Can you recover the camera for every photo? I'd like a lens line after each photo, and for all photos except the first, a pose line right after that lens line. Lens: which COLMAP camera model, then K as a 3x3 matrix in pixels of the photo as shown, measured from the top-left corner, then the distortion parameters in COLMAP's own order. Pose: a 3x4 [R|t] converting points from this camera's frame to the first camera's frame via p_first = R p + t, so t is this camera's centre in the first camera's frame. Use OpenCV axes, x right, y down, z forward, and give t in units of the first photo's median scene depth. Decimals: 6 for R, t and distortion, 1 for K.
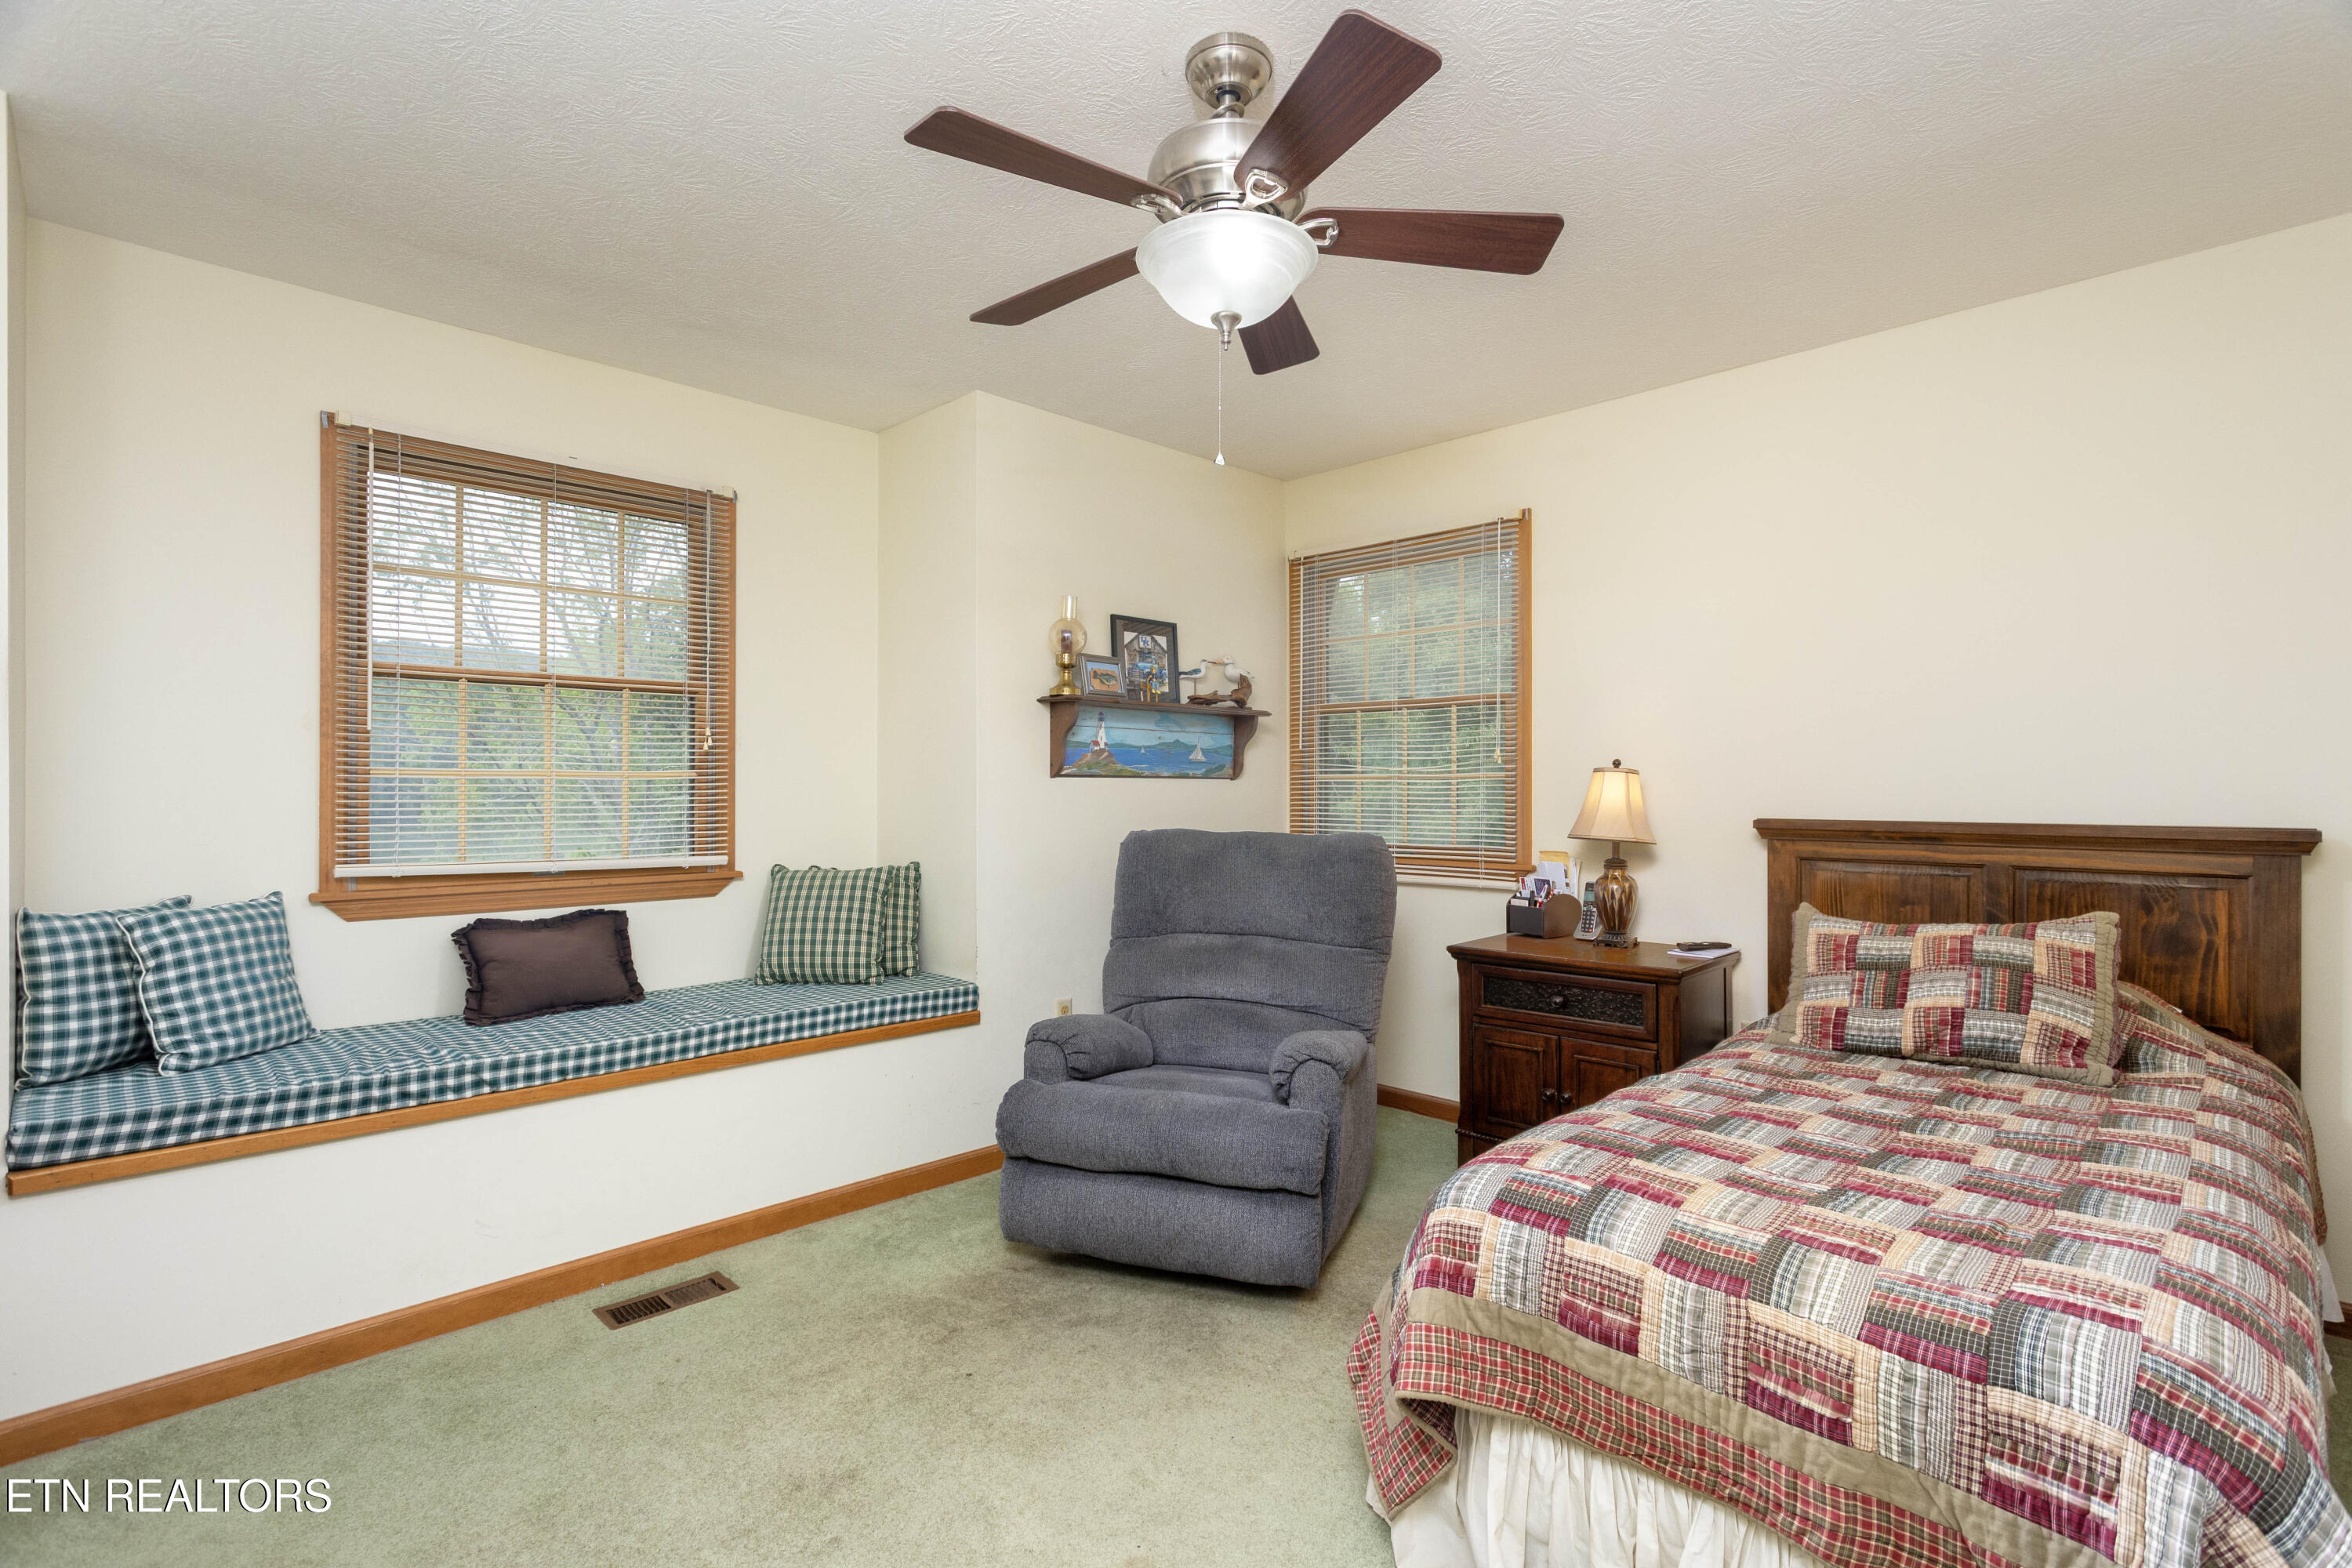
lens RADIAL K [[1115.1, 0, 1191.1], [0, 1115.1, 780.1], [0, 0, 1]] dist [-0.000309, 0.001639]
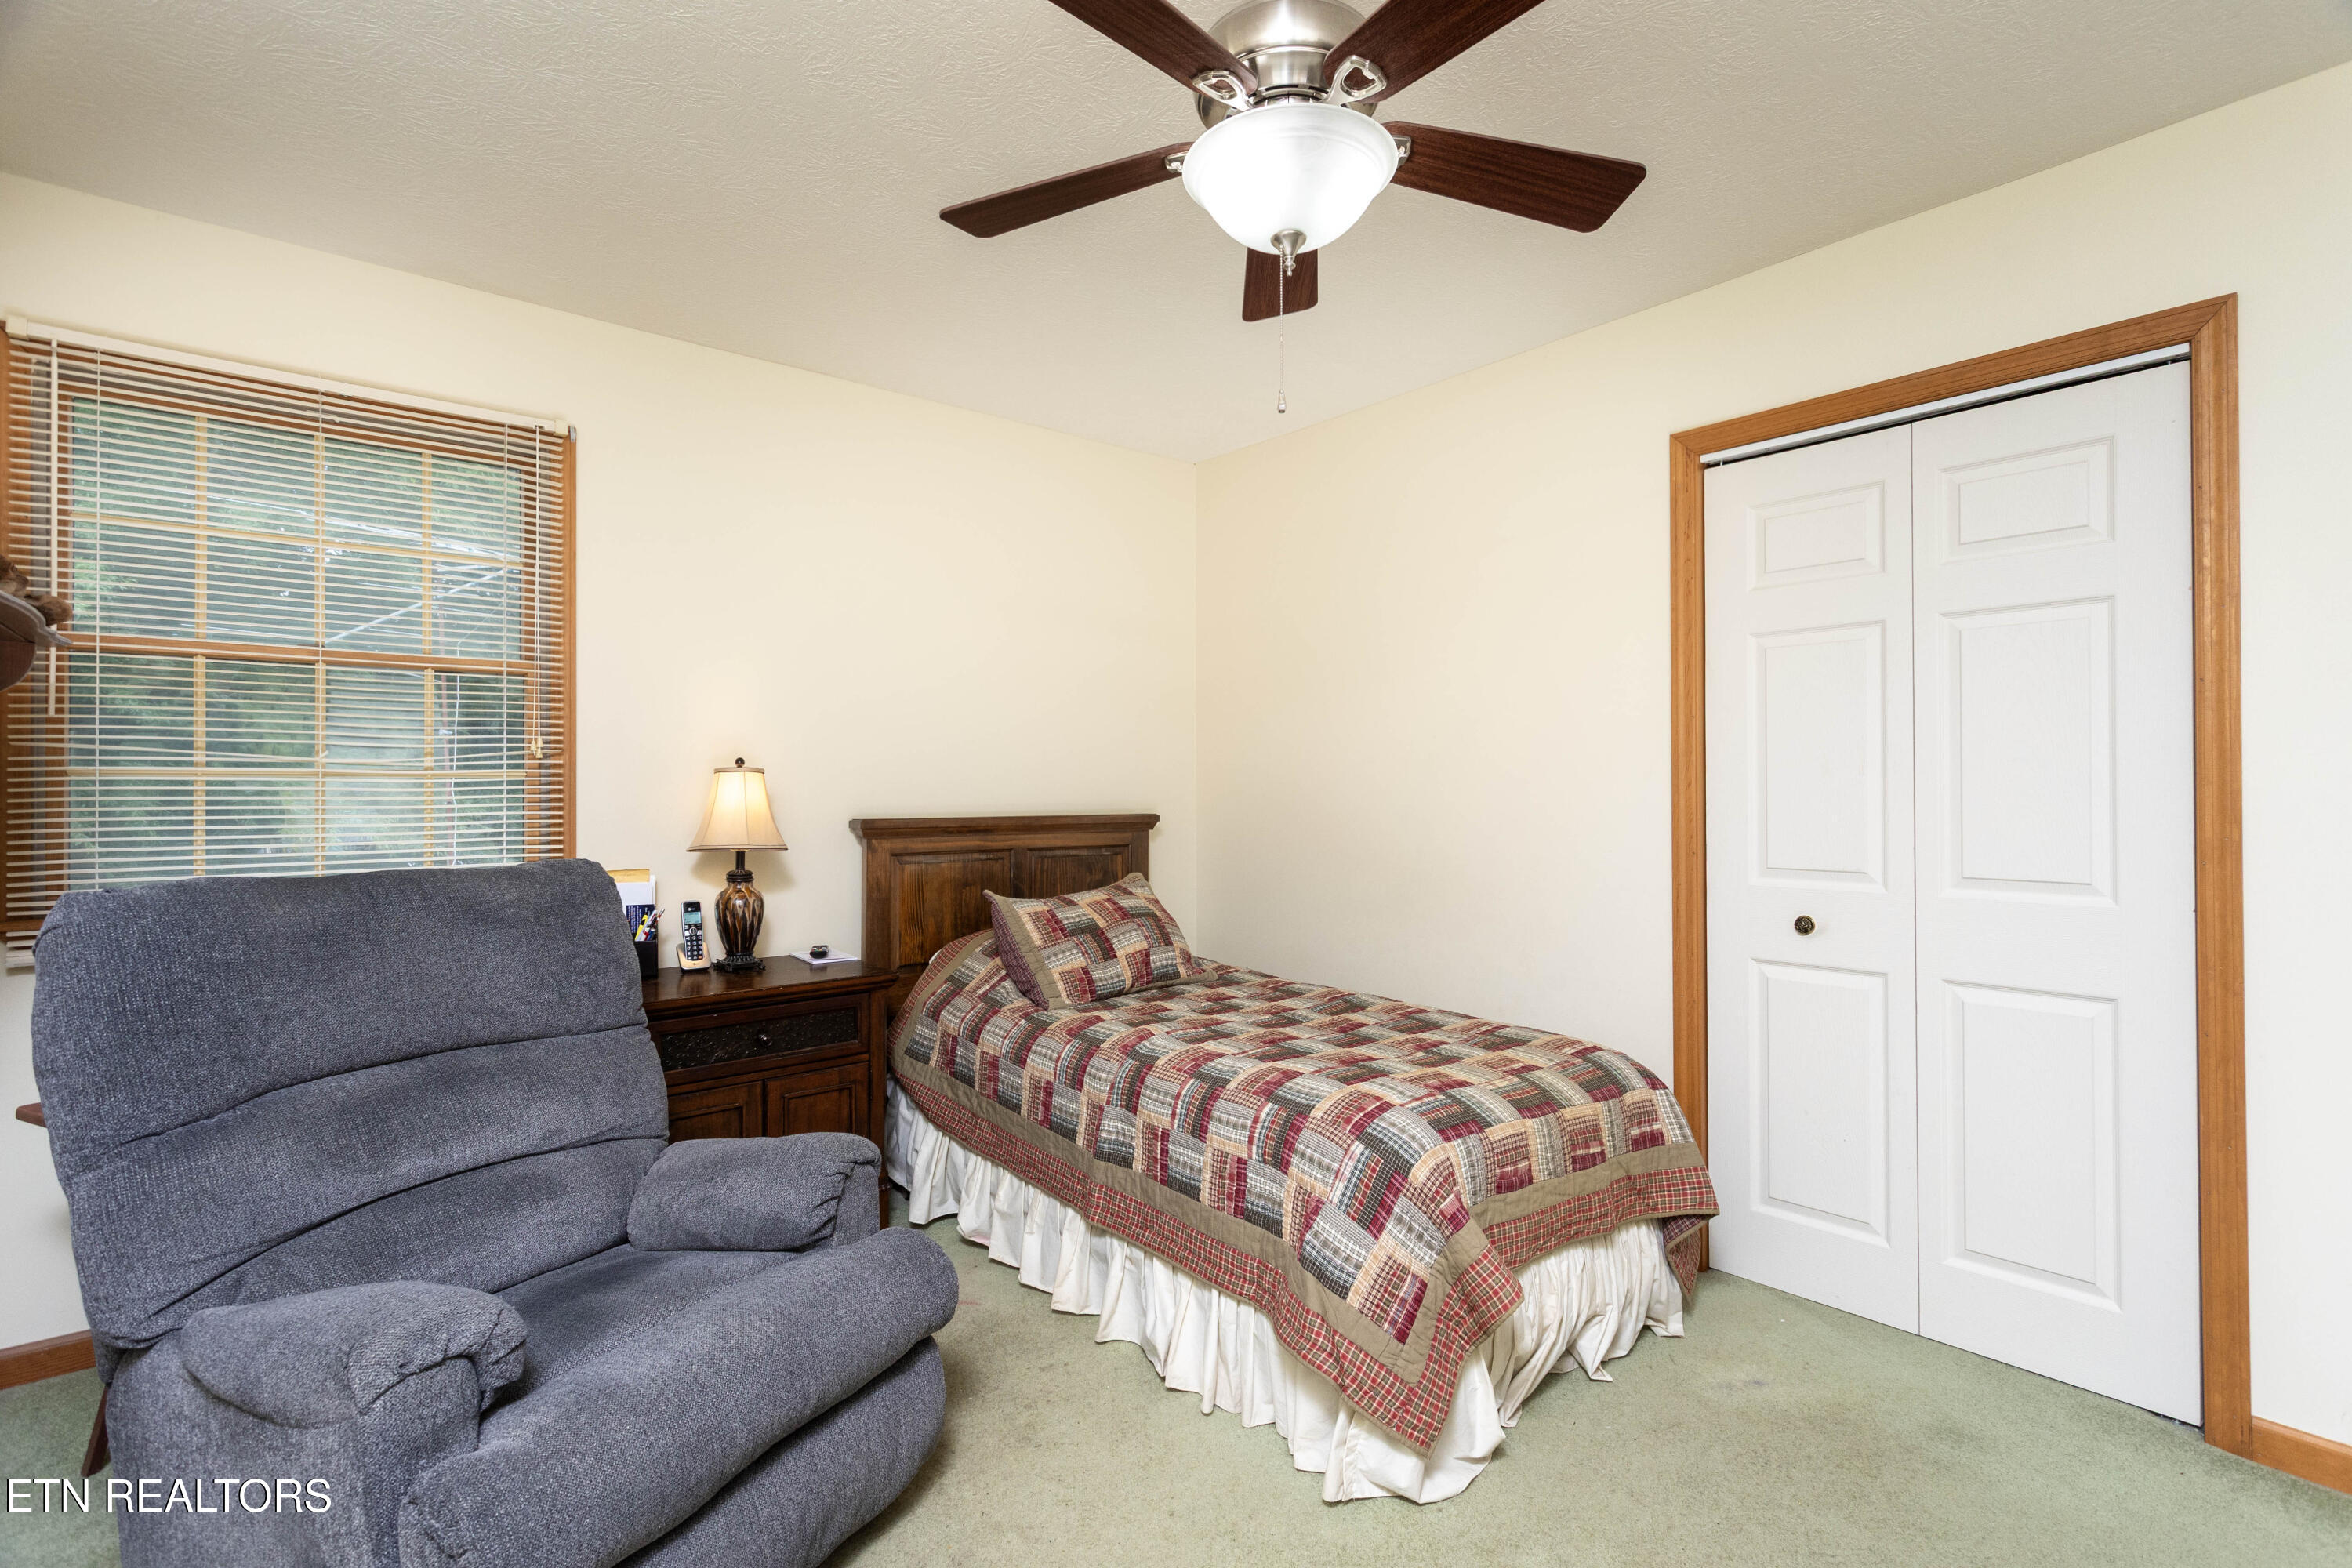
lens RADIAL K [[1115.1, 0, 1190.5], [0, 1115.1, 788.6], [0, 0, 1]] dist [-0.000309, 0.001639]
pose [[0.095517, -0.002898, 0.995424, -0.657759], [-0.002131, 0.999993, 0.003116, 0.003147], [-0.995426, -0.002419, 0.095510, 0.801834]]
